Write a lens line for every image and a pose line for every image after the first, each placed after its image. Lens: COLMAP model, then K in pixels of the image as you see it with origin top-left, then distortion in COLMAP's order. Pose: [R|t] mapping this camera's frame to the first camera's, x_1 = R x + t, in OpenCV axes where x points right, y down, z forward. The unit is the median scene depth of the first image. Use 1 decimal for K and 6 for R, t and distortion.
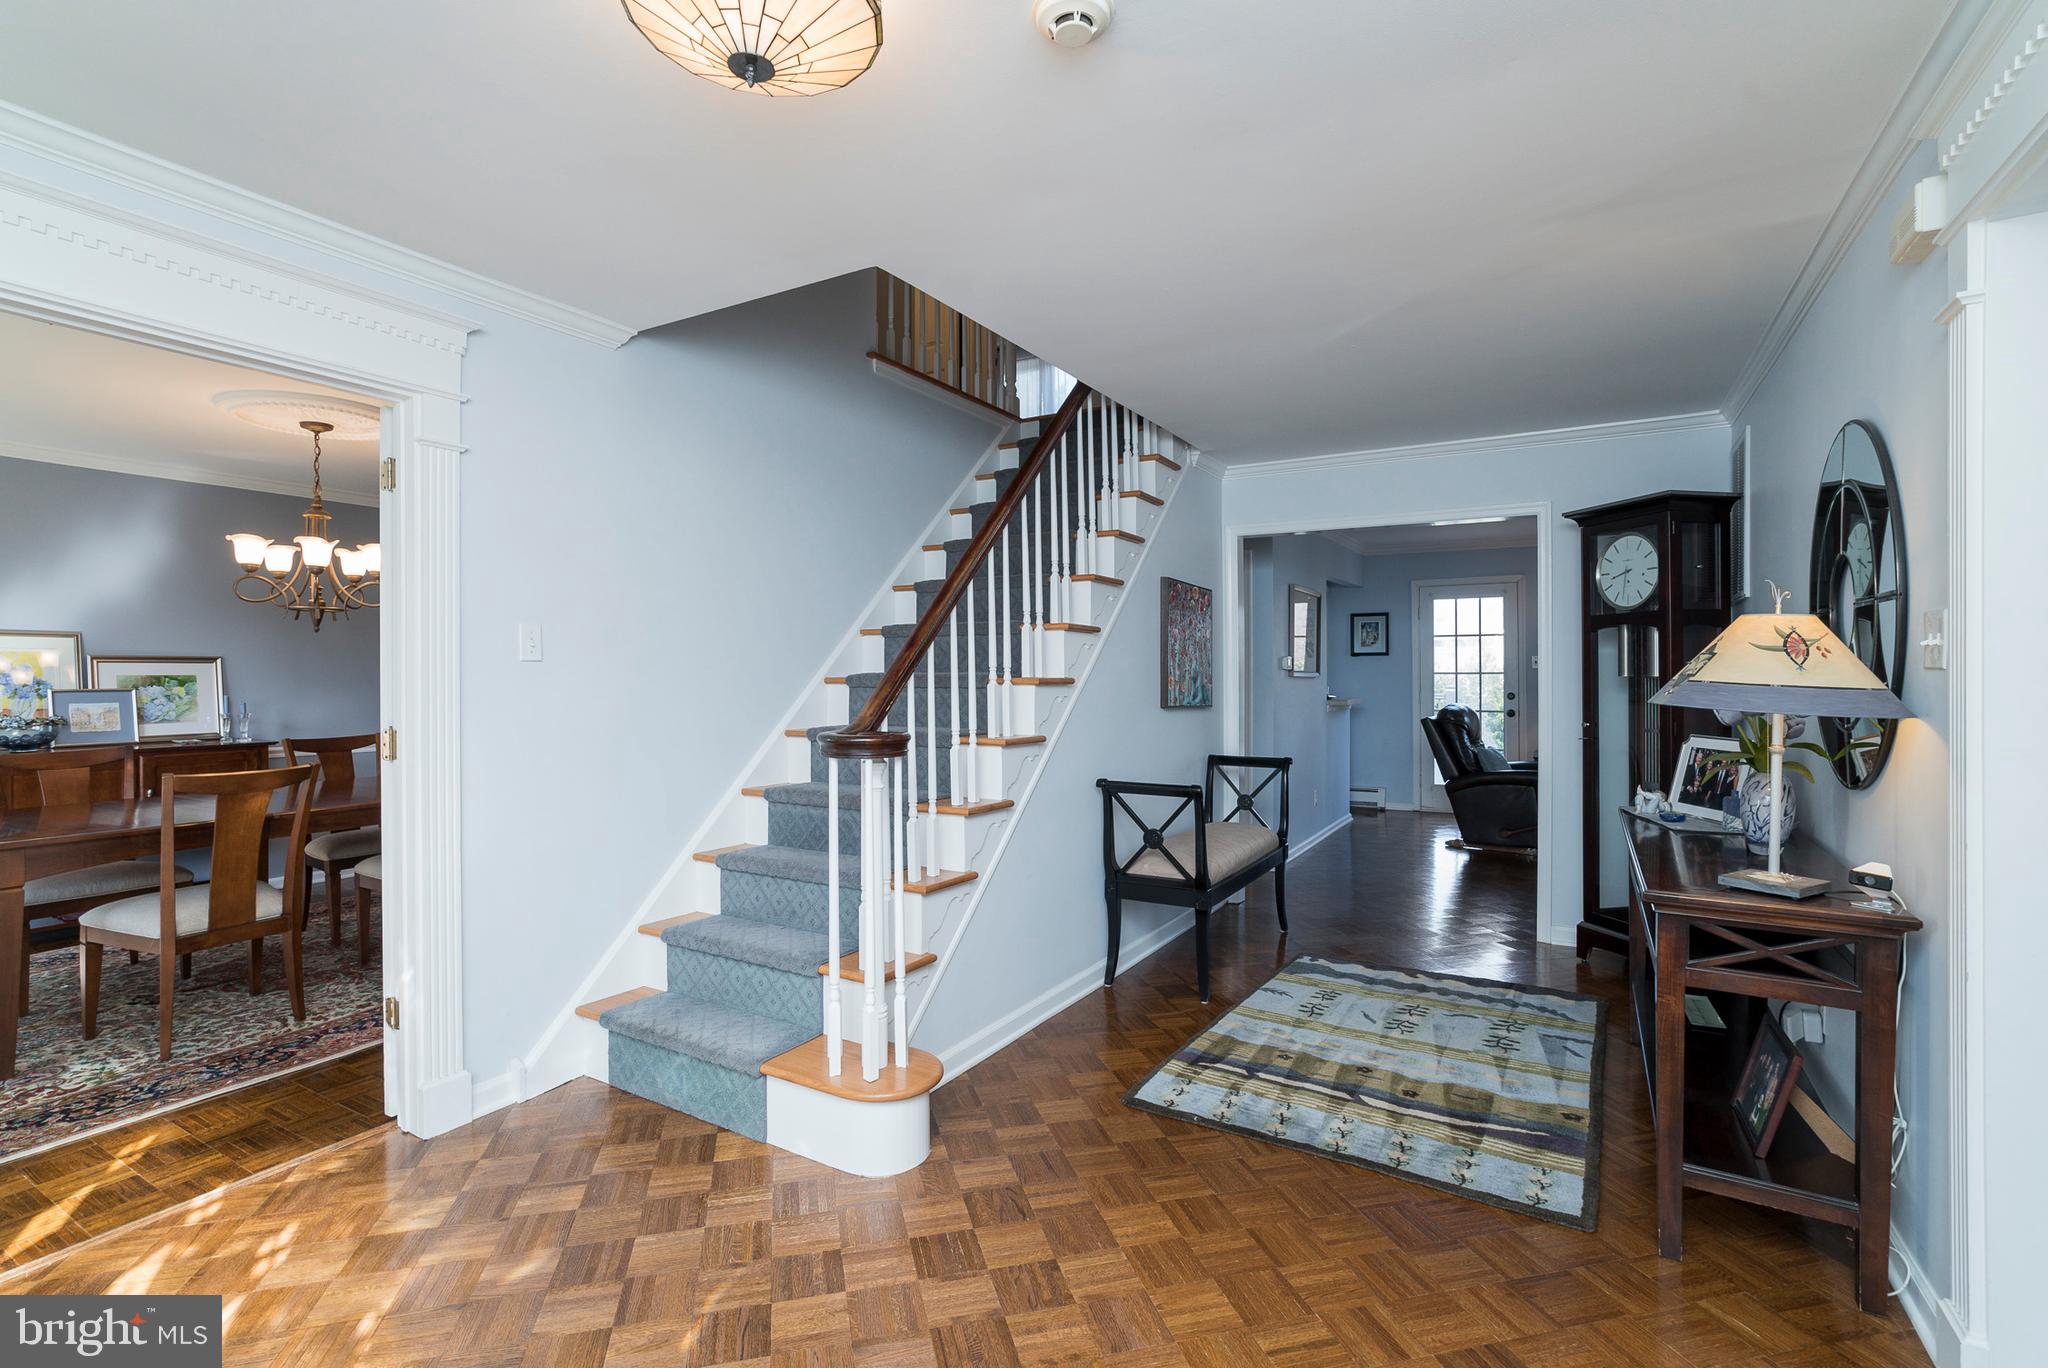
lens RADIAL K [[941.2, 0, 1024.0], [0, 941.2, 684.0], [0, 0, 1]] dist [0.000572, 0.000127]
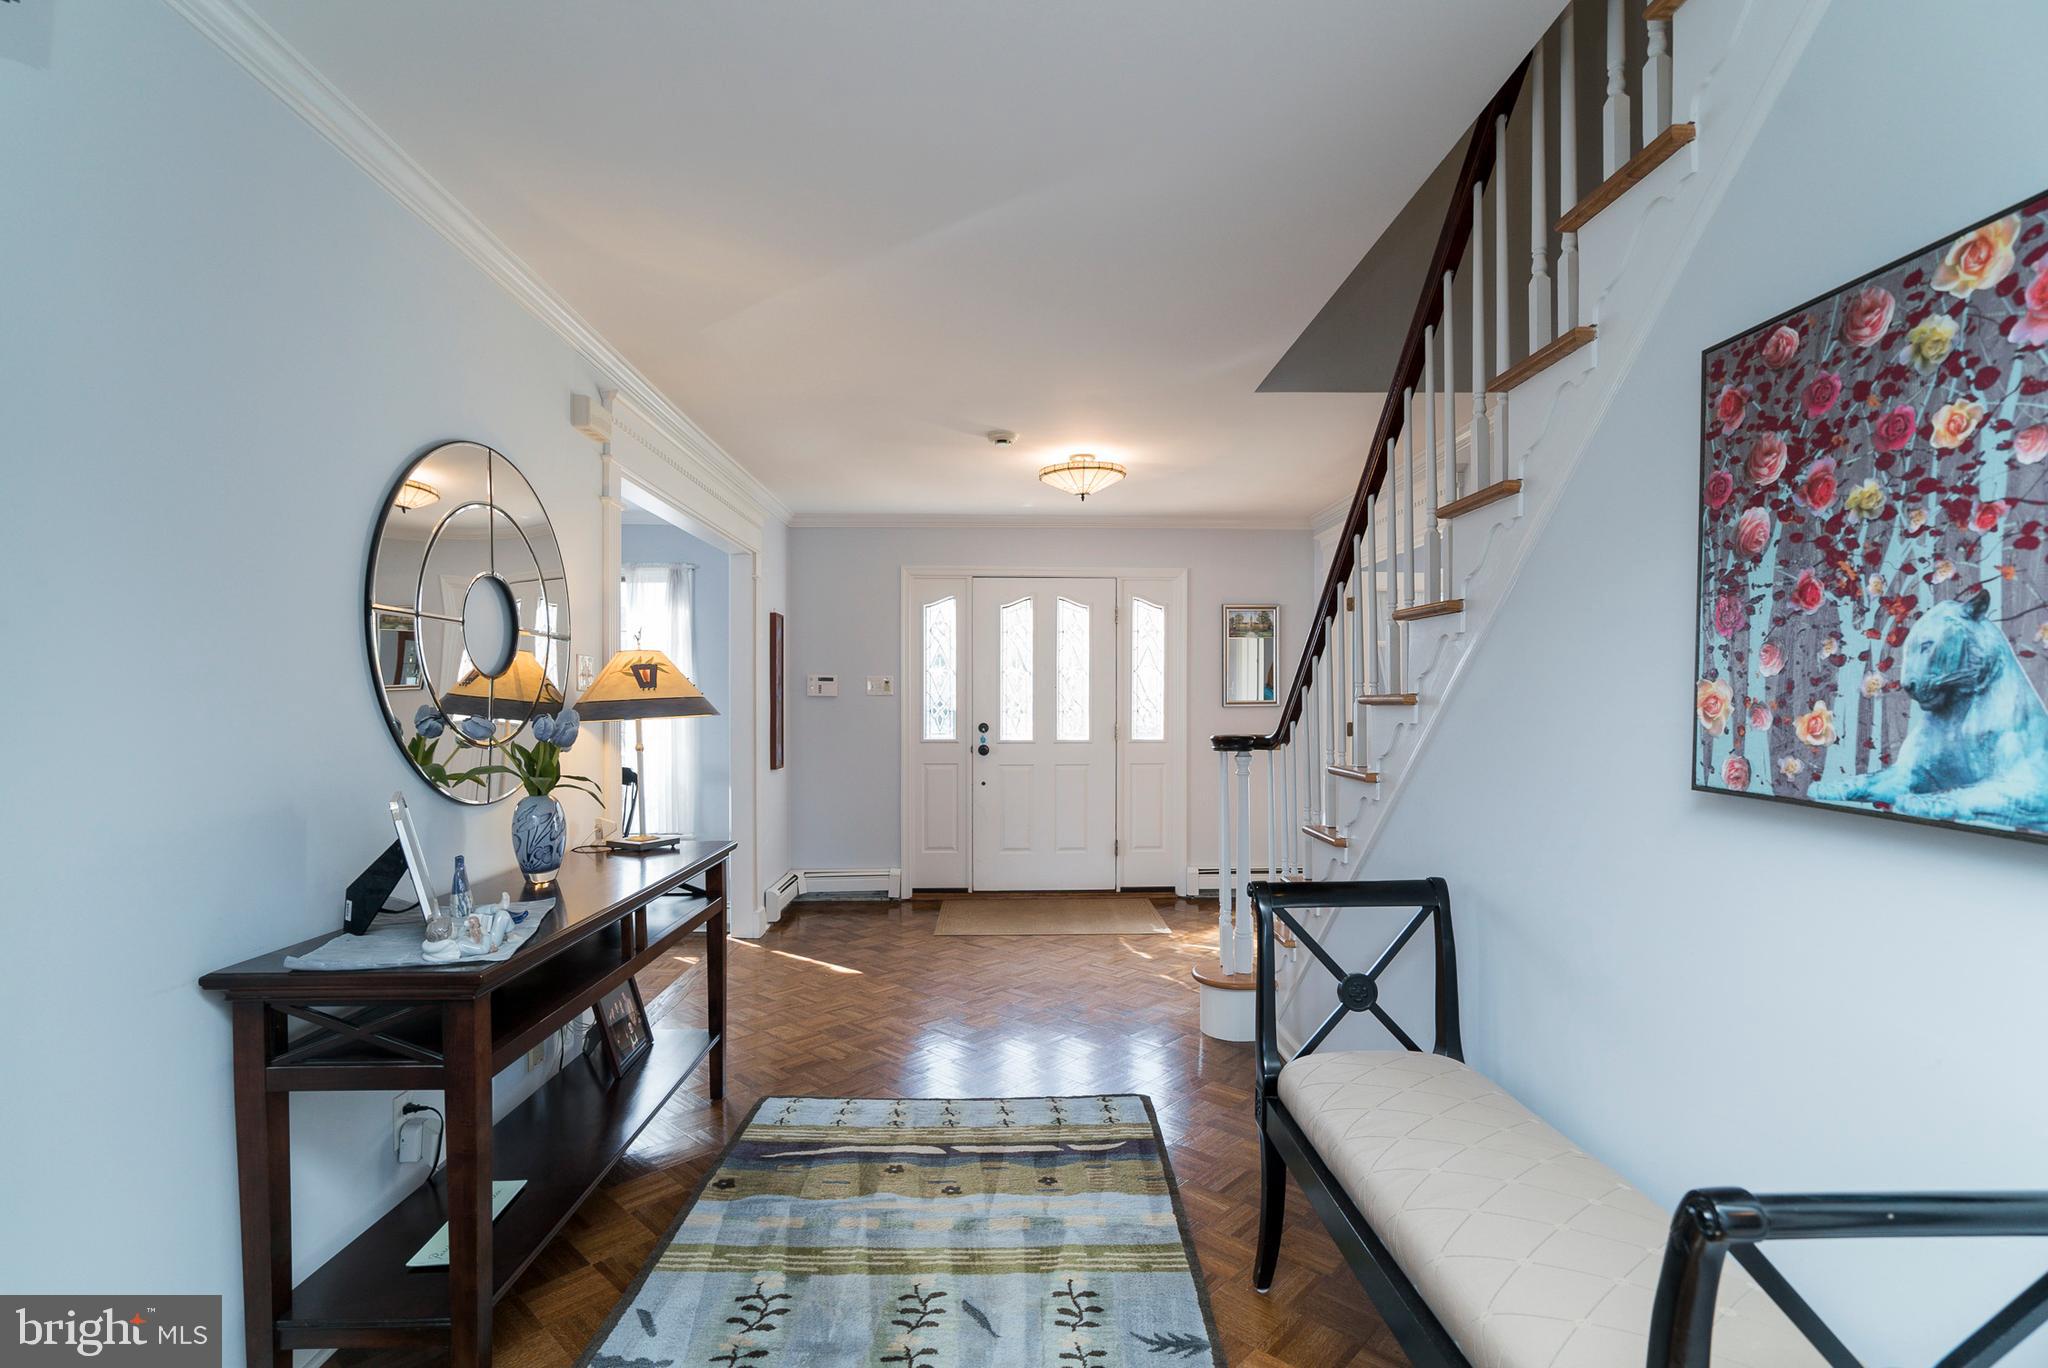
lens RADIAL K [[941.2, 0, 1024.0], [0, 941.2, 684.0], [0, 0, 1]] dist [0.000572, 0.000127]
pose [[-0.844632, -0.005703, -0.535317, 0.676725], [0.001048, 0.999924, -0.012306, -0.001869], [0.535347, -0.010955, -0.844561, 1.569794]]
